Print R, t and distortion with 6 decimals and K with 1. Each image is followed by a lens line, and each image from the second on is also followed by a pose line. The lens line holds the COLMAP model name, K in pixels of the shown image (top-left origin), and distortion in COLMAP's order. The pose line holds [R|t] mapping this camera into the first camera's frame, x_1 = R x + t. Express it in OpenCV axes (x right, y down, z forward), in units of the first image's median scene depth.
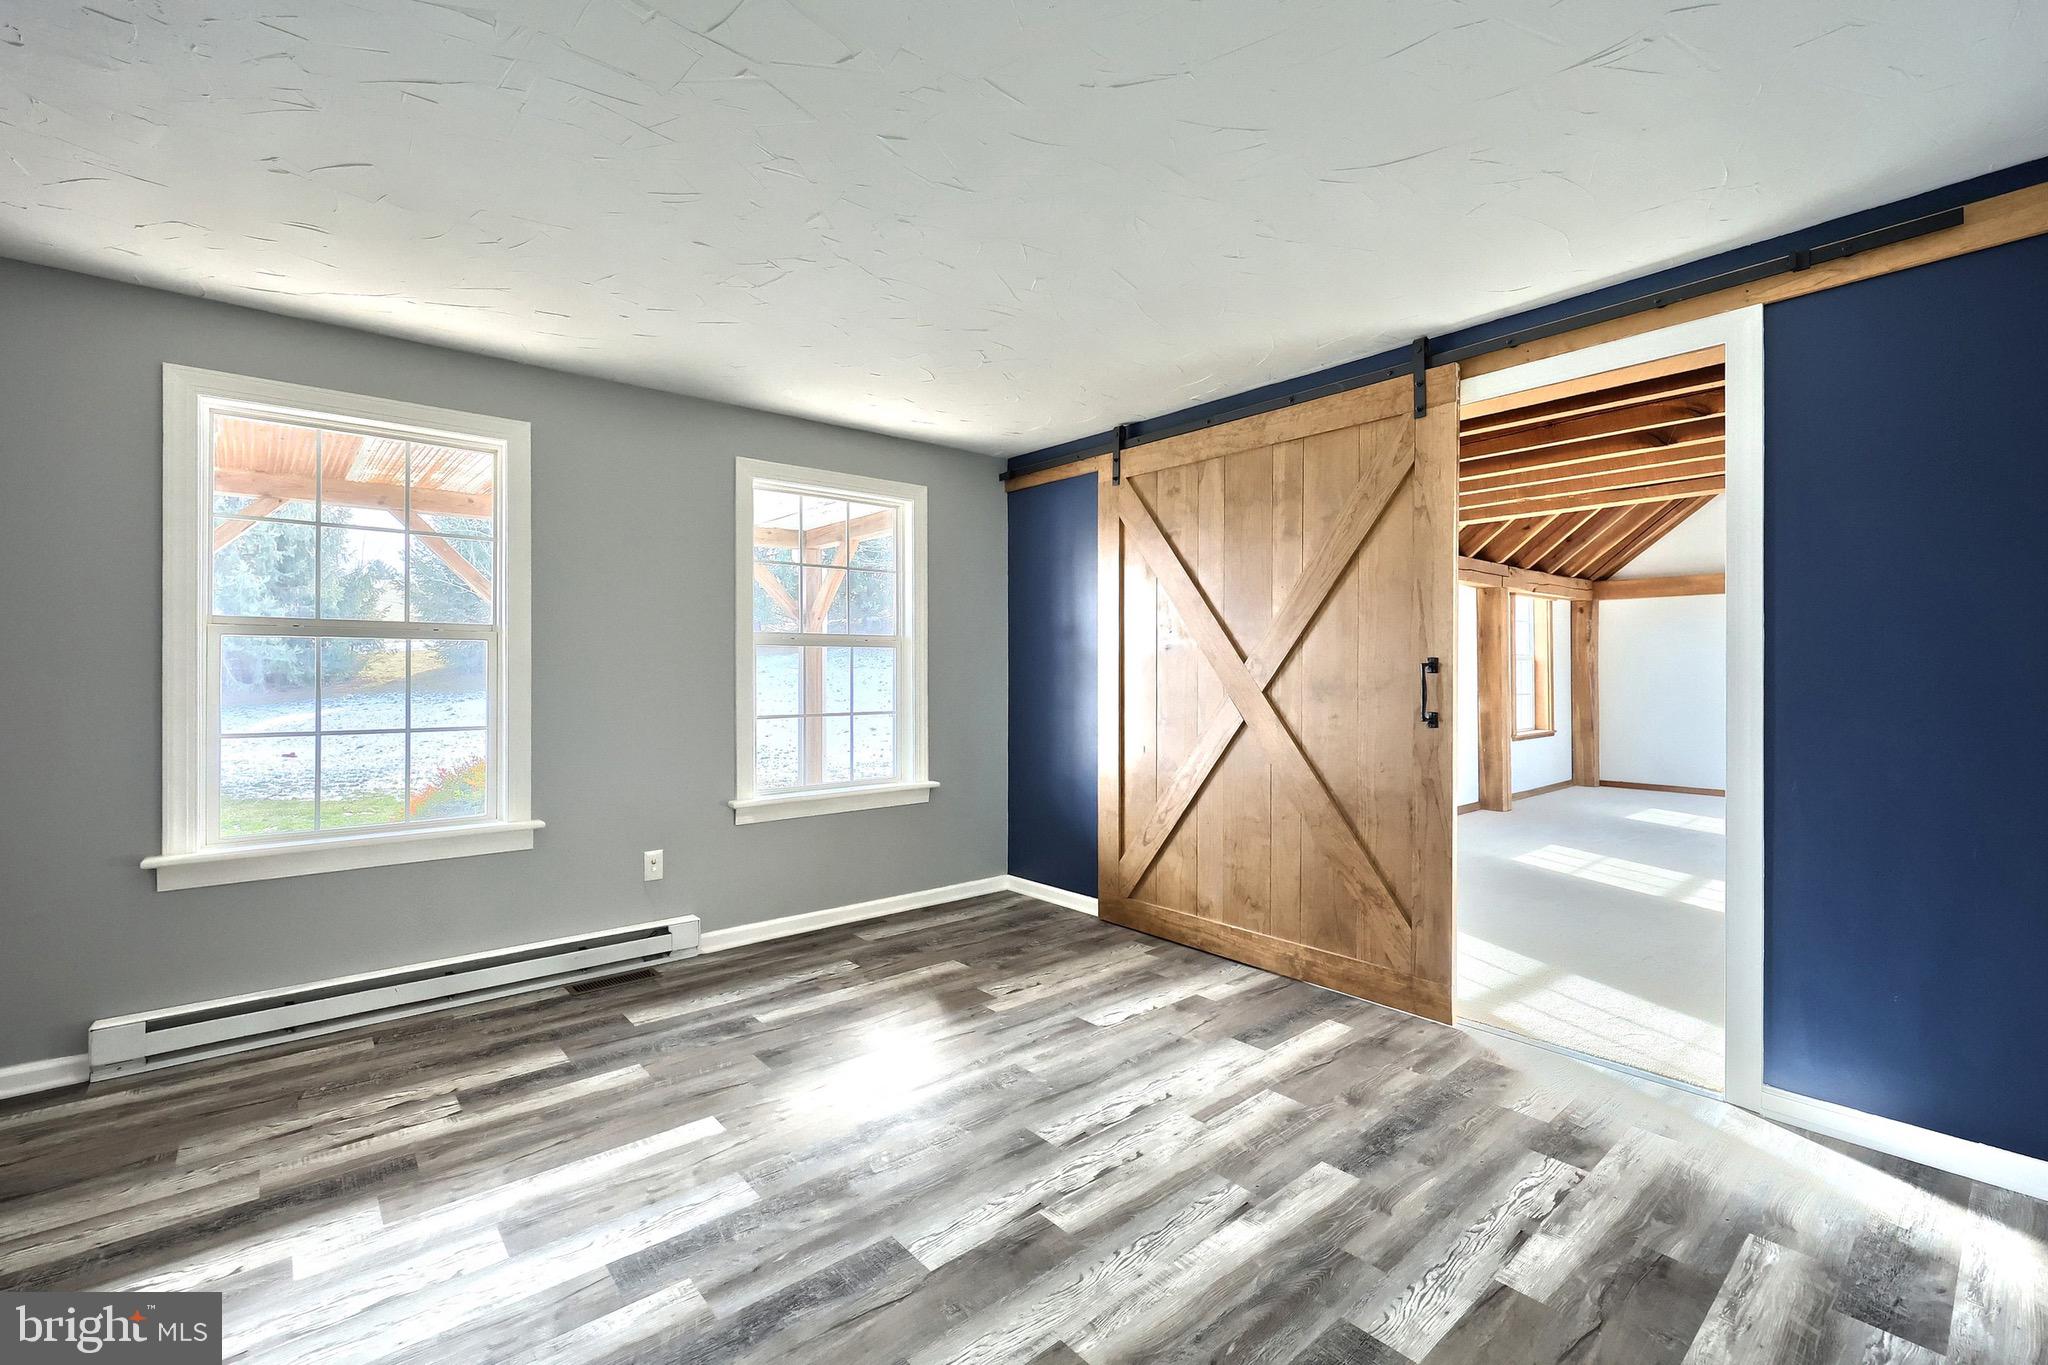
lens RADIAL K [[855.6, 0, 1018.8], [0, 855.6, 672.6], [0, 0, 1]] dist [0.003577, -0.000057]
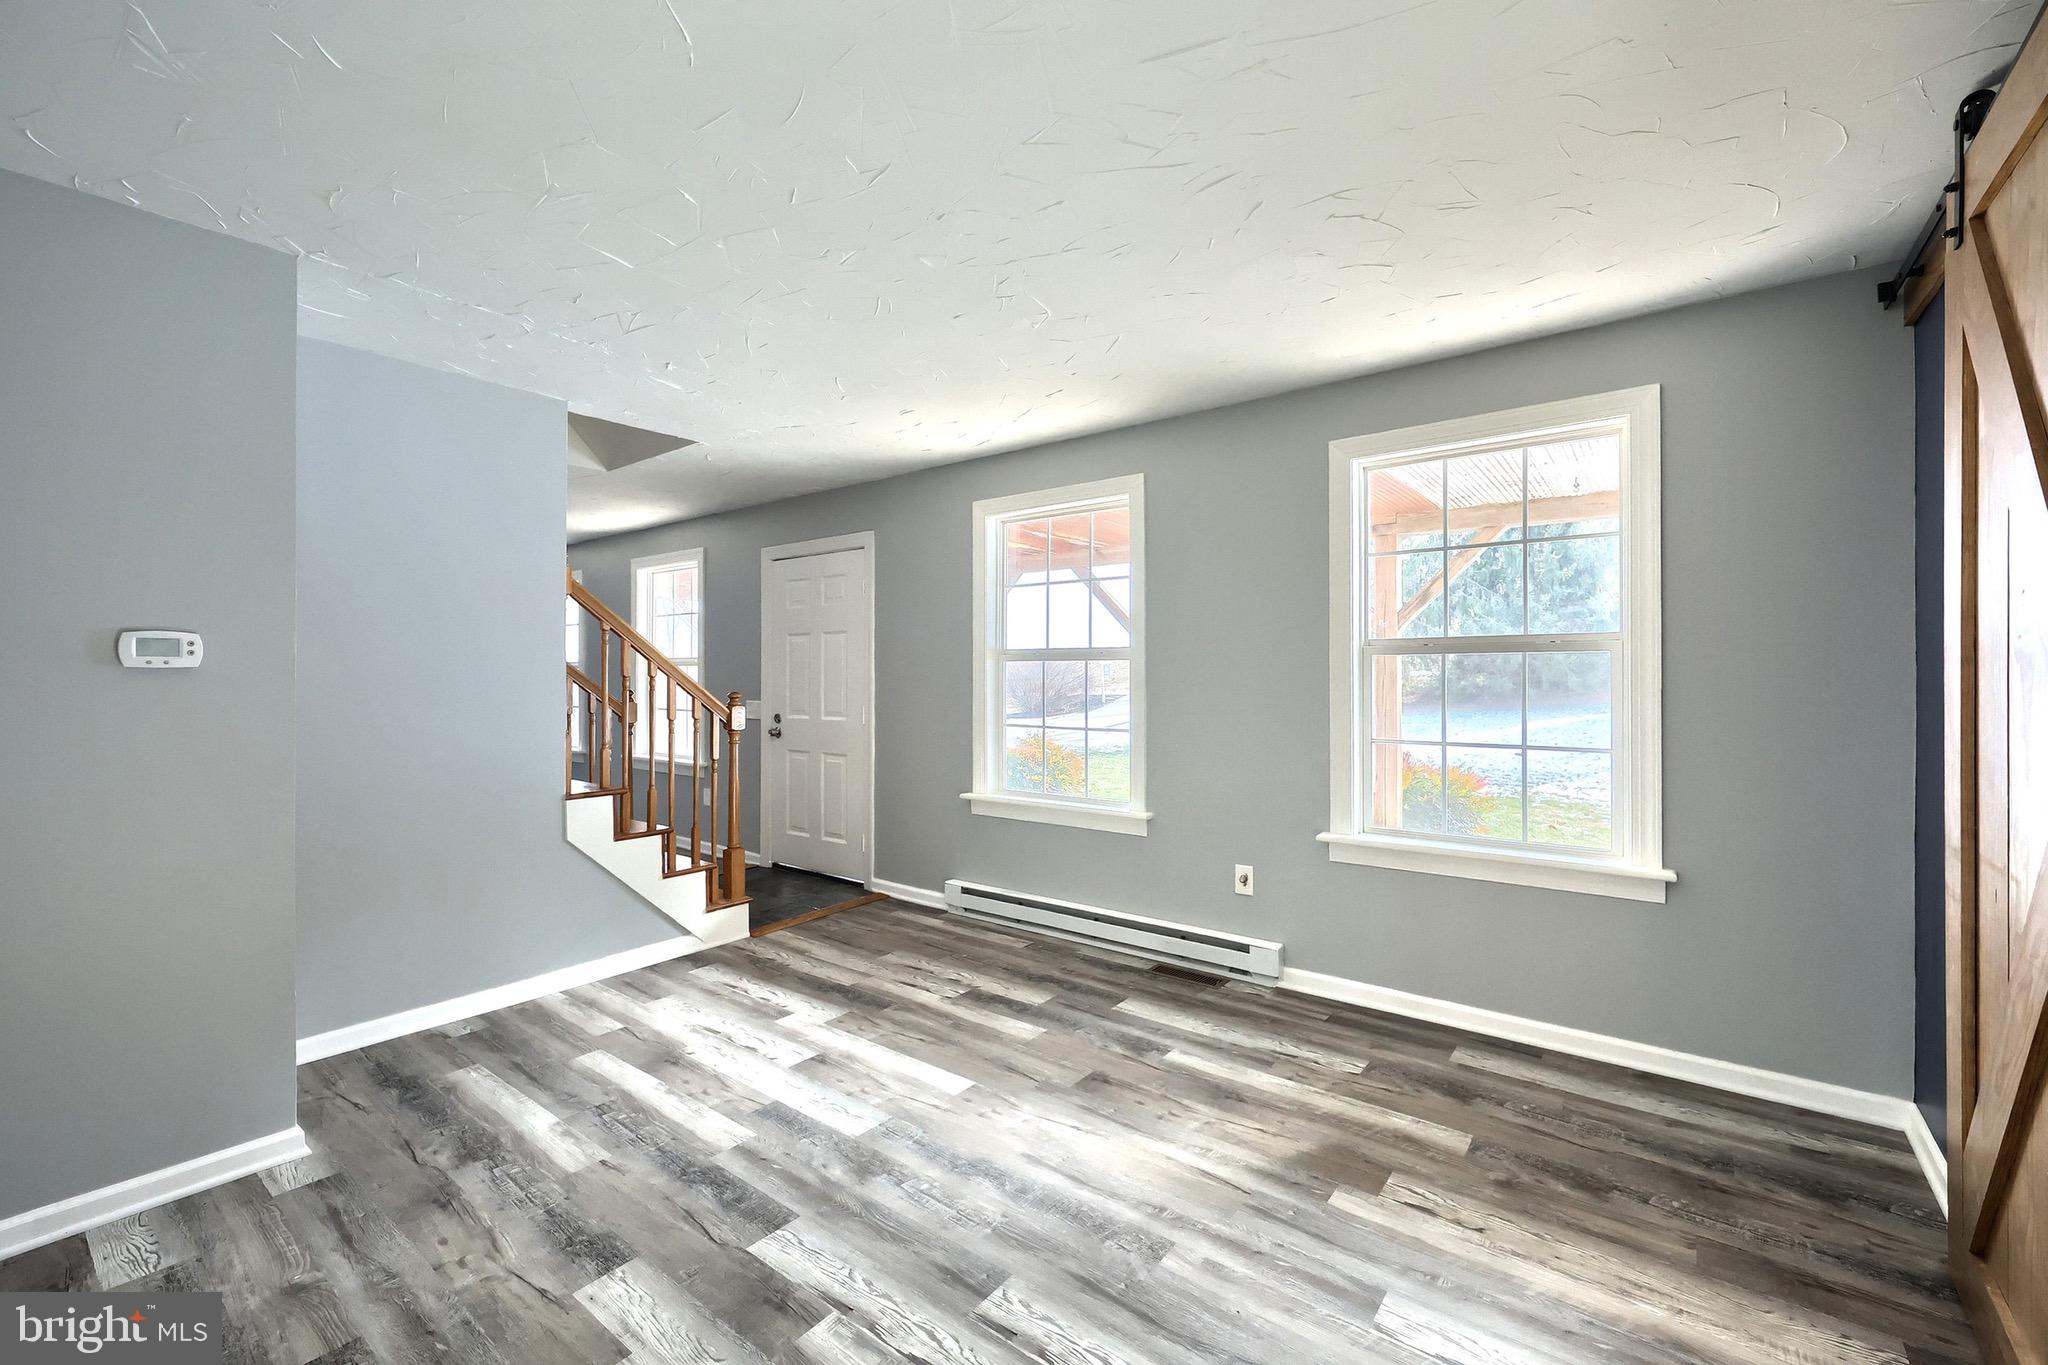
lens RADIAL K [[855.6, 0, 1022.4], [0, 855.6, 682.0], [0, 0, 1]] dist [0.003577, -0.000057]
pose [[0.203098, 0.002305, -0.979156, 0.597343], [0.000139, 0.999997, 0.002383, -0.009797], [0.979158, -0.000620, 0.203097, 0.656552]]
